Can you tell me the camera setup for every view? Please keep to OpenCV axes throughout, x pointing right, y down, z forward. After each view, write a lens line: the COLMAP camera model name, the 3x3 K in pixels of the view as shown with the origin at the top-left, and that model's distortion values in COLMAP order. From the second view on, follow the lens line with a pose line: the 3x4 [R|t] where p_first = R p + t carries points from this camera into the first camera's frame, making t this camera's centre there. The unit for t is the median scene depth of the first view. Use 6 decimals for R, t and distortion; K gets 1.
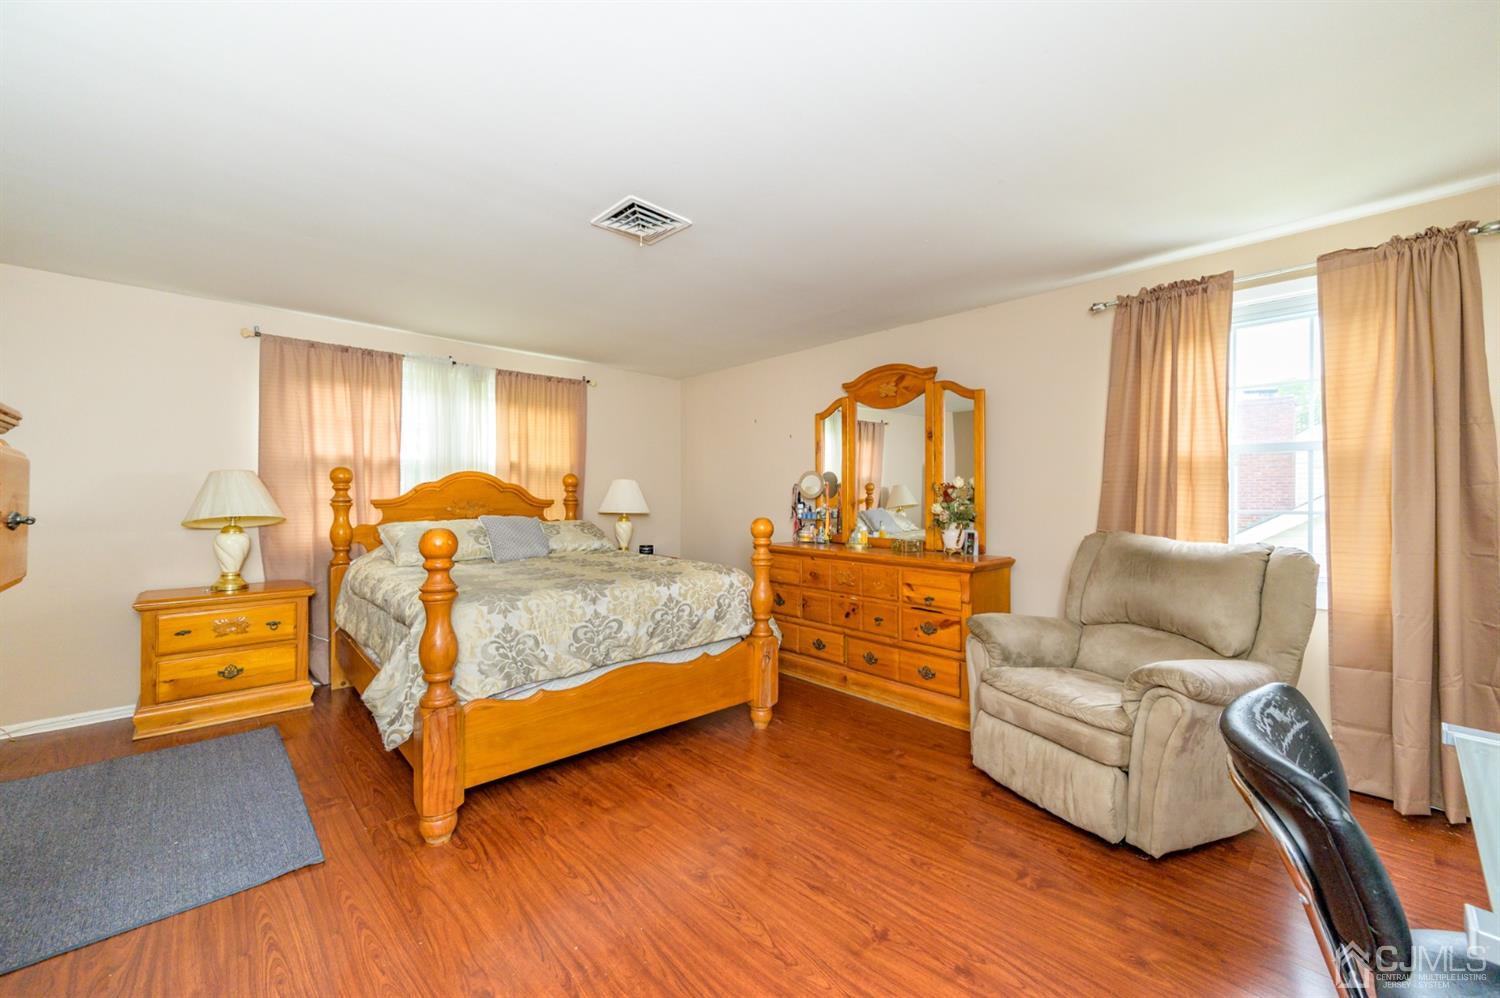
lens RADIAL K [[589.5, 0, 753.9], [0, 589.5, 496.7], [0, 0, 1]] dist [-0.002364, 0.001175]
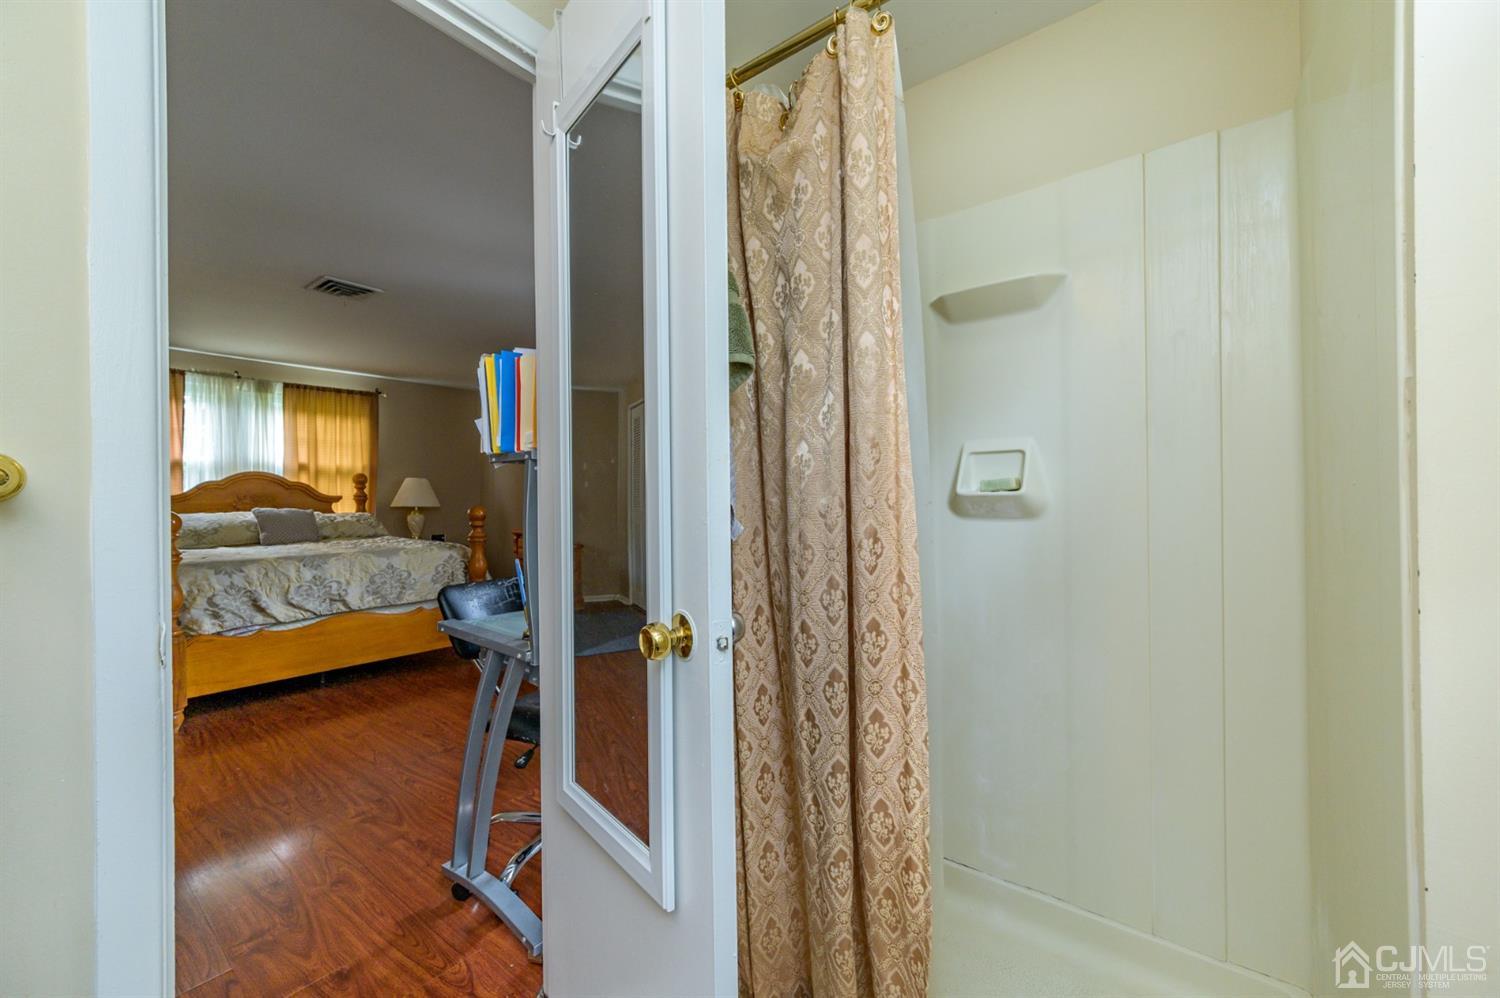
lens RADIAL K [[589.5, 0, 747.1], [0, 589.5, 493.8], [0, 0, 1]] dist [-0.002364, 0.001175]
pose [[0.988692, -0.006074, 0.149836, 0.284576], [0.007202, 0.999950, -0.006993, 0.016121], [-0.149786, 0.007993, 0.988686, -0.270254]]
